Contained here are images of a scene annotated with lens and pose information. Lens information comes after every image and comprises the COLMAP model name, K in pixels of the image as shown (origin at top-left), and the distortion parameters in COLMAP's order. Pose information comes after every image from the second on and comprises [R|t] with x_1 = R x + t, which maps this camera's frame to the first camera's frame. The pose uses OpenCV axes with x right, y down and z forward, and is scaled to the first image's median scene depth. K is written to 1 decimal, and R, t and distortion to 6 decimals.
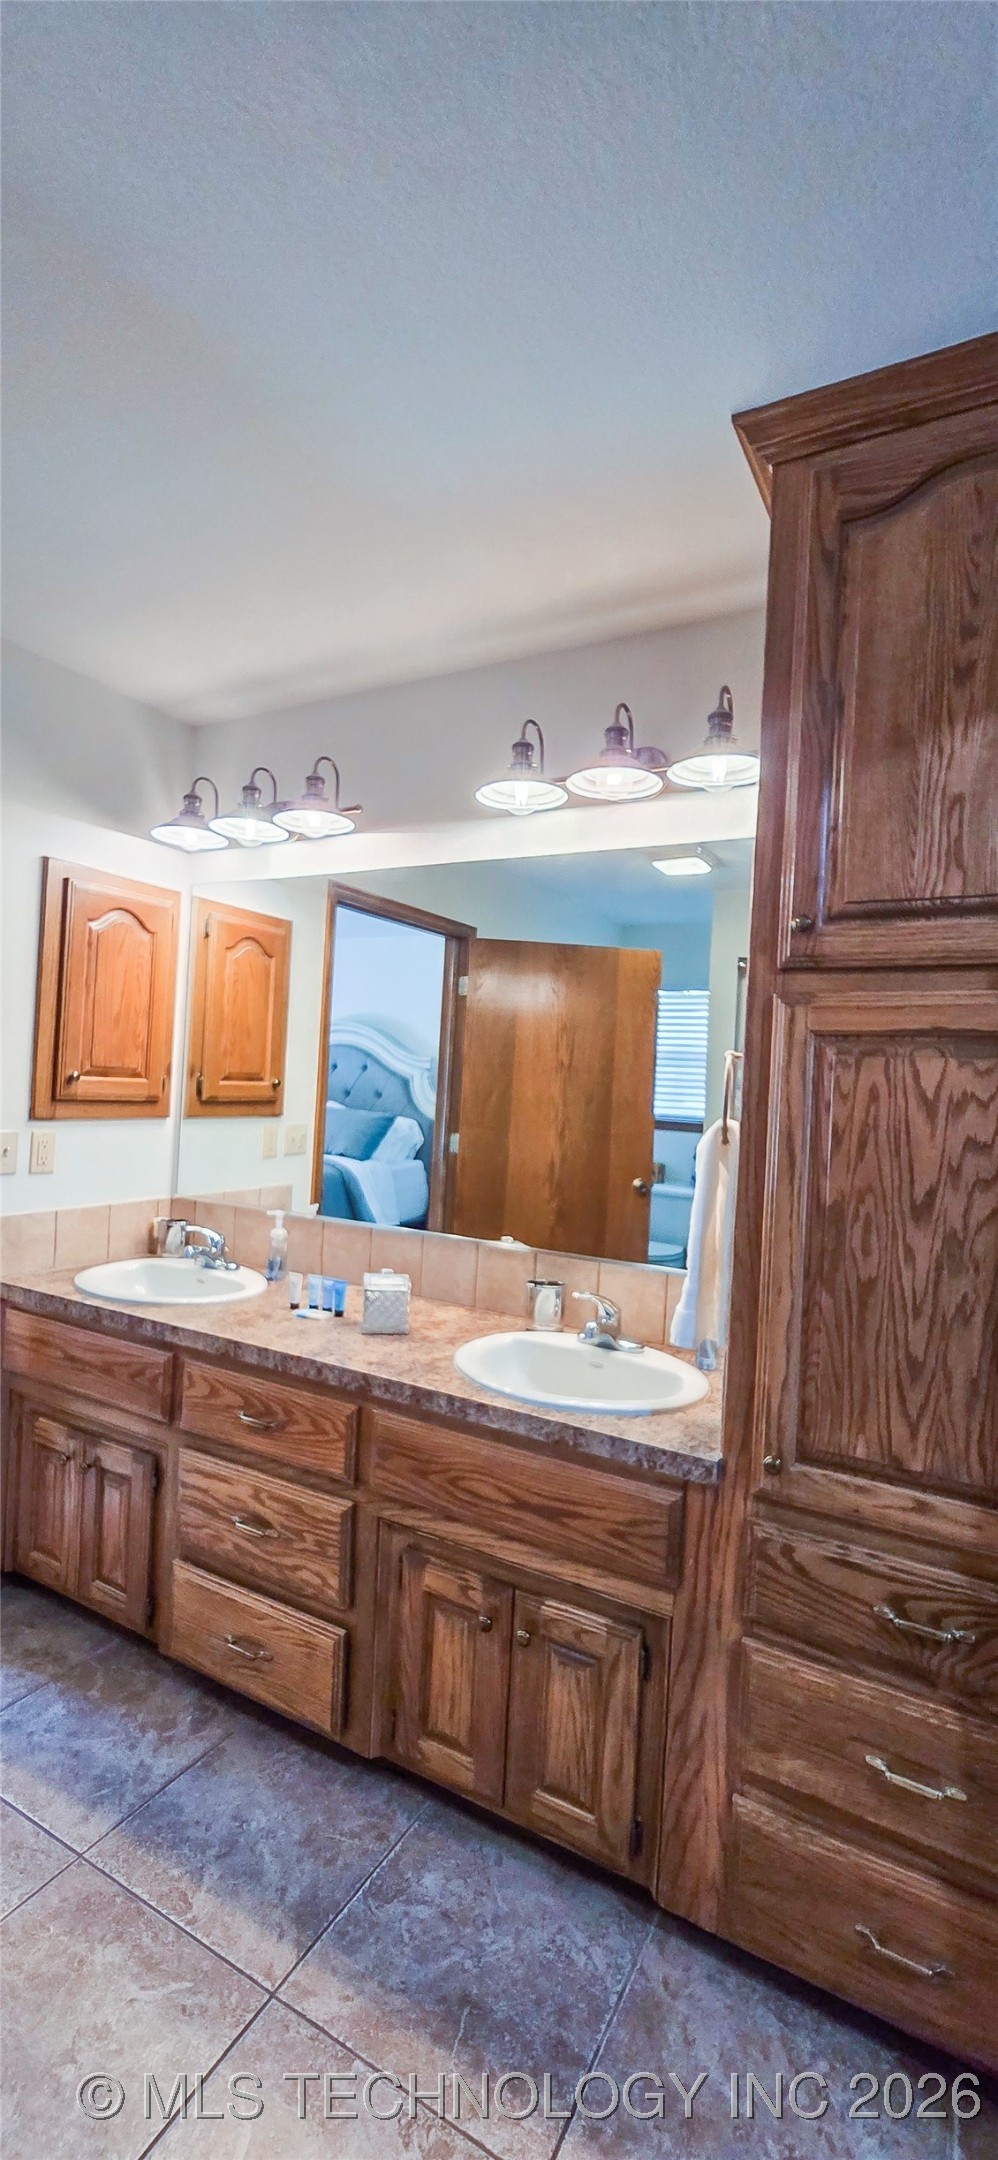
lens RADIAL K [[891.2, 0, 509.2], [0, 891.2, 1080.5], [0, 0, 1]] dist [-0.002860, -0.000203]
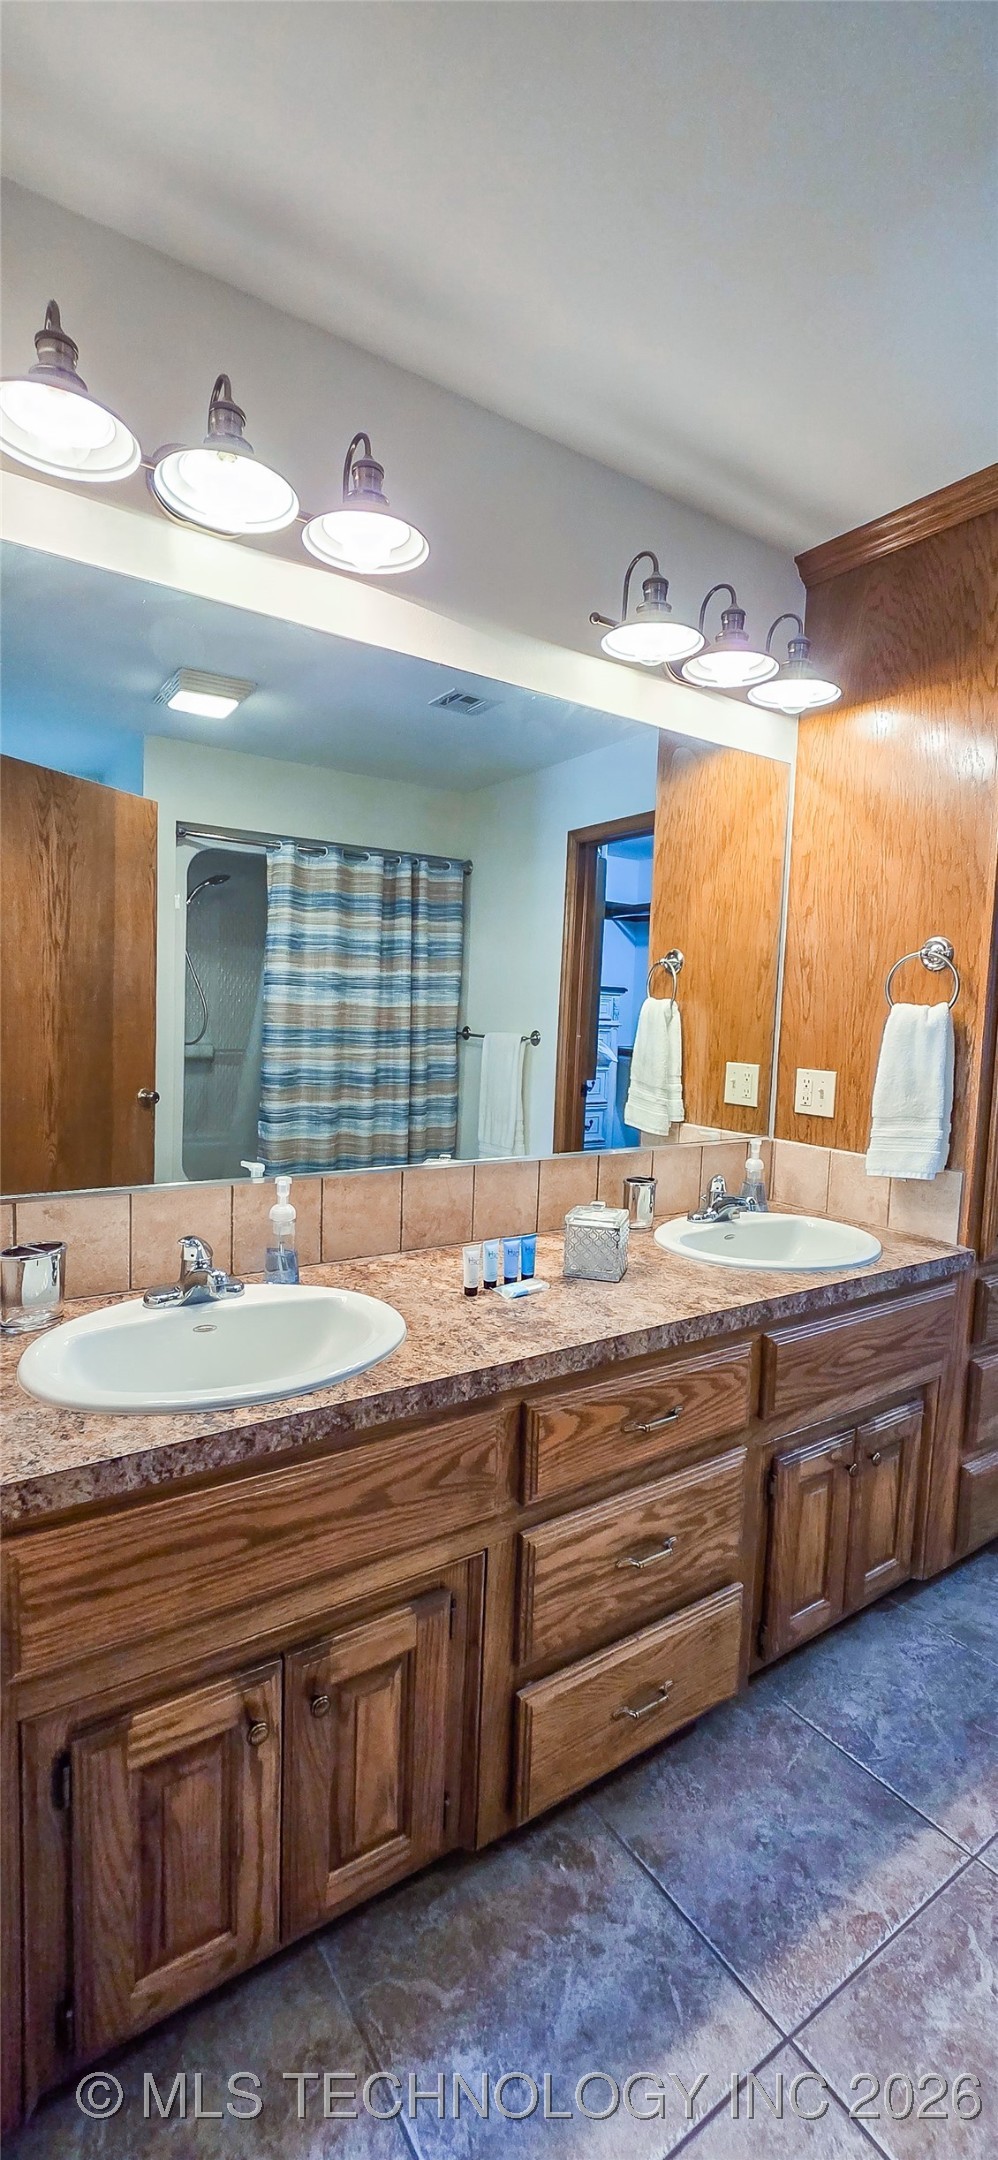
lens RADIAL K [[883.9, 0, 494.4], [0, 883.9, 1086.3], [0, 0, 1]] dist [-0.001224, 0.000418]
pose [[0.457544, -0.111112, 0.882217, -1.017217], [-0.008240, 0.991589, 0.129161, 0.003482], [-0.889149, -0.066366, 0.452780, 0.831761]]
